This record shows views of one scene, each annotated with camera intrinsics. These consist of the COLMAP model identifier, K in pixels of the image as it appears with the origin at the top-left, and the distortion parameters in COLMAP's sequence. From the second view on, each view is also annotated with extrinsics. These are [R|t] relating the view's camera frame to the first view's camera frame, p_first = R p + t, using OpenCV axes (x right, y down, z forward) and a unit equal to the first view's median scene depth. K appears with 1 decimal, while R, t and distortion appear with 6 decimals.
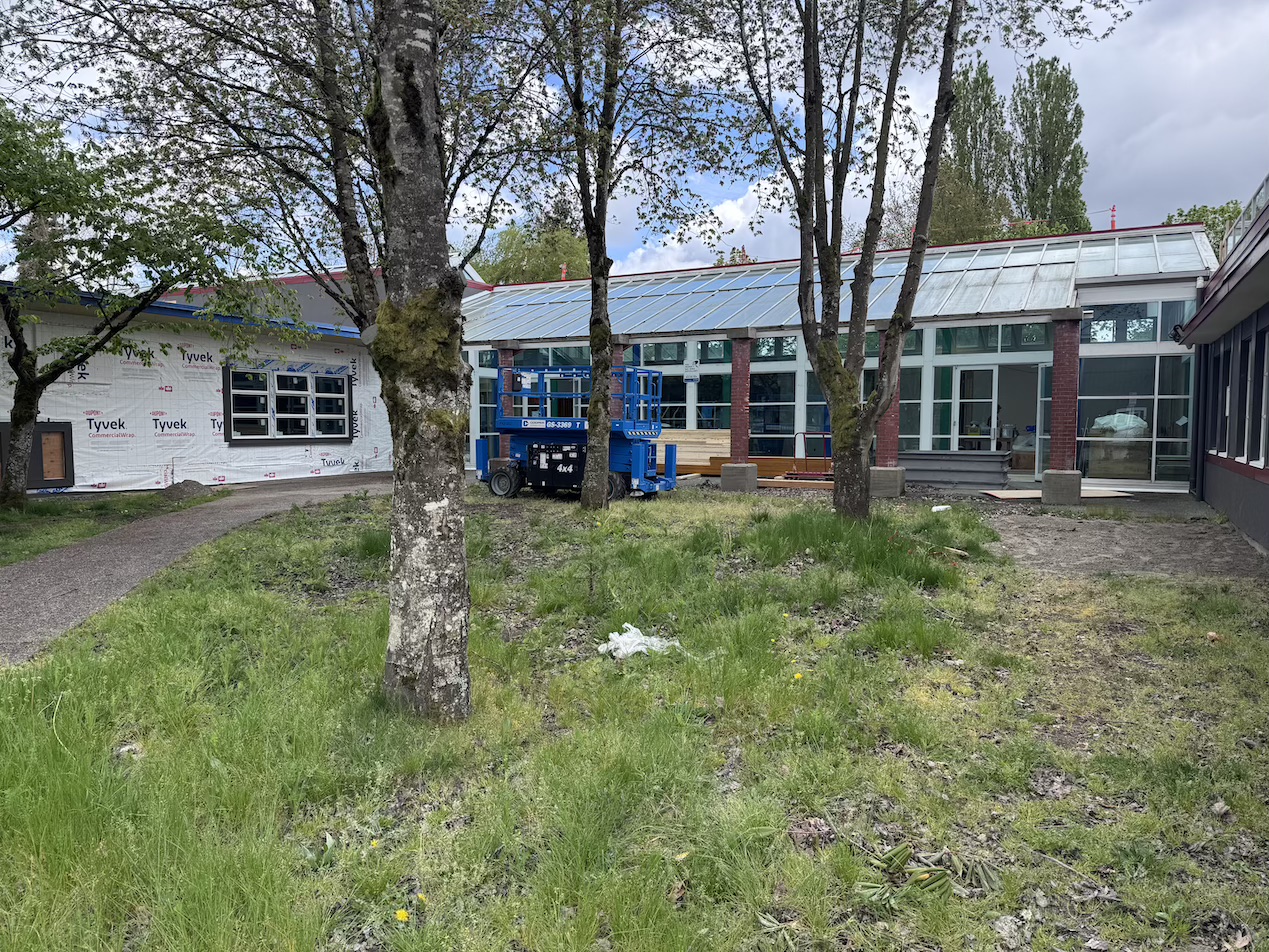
lens RADIAL K [[895.3, 0, 635.0], [0, 895.3, 490.4], [0, 0, 1]] dist [0.071699, -0.095294]
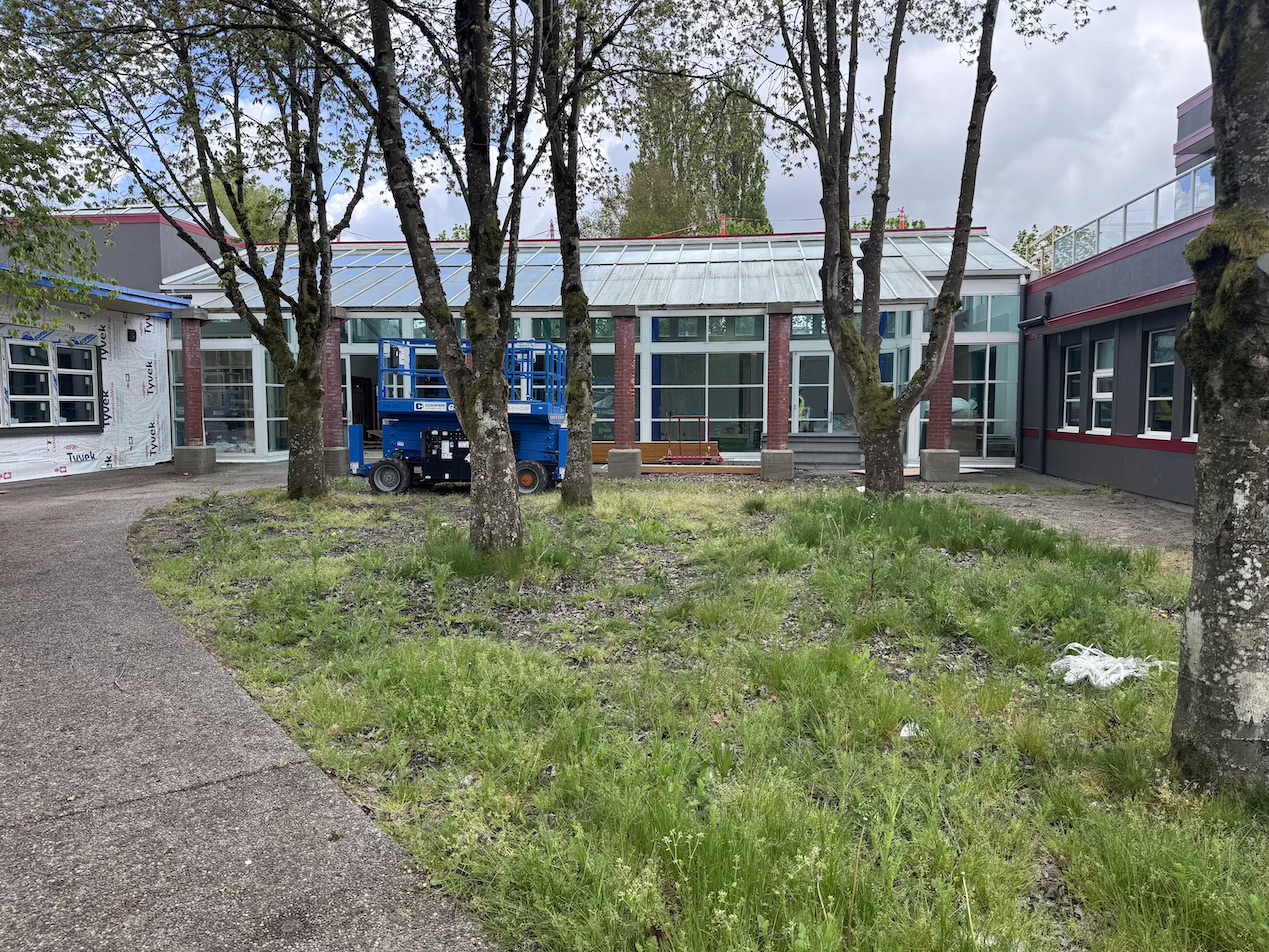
lens RADIAL K [[895.3, 0, 635.0], [0, 895.3, 490.4], [0, 0, 1]] dist [0.071699, -0.095294]
pose [[0.932581, -0.035465, 0.359215, -0.219804], [0.029501, 0.999321, 0.022072, -0.006899], [-0.359753, -0.009987, 0.932994, 0.114236]]
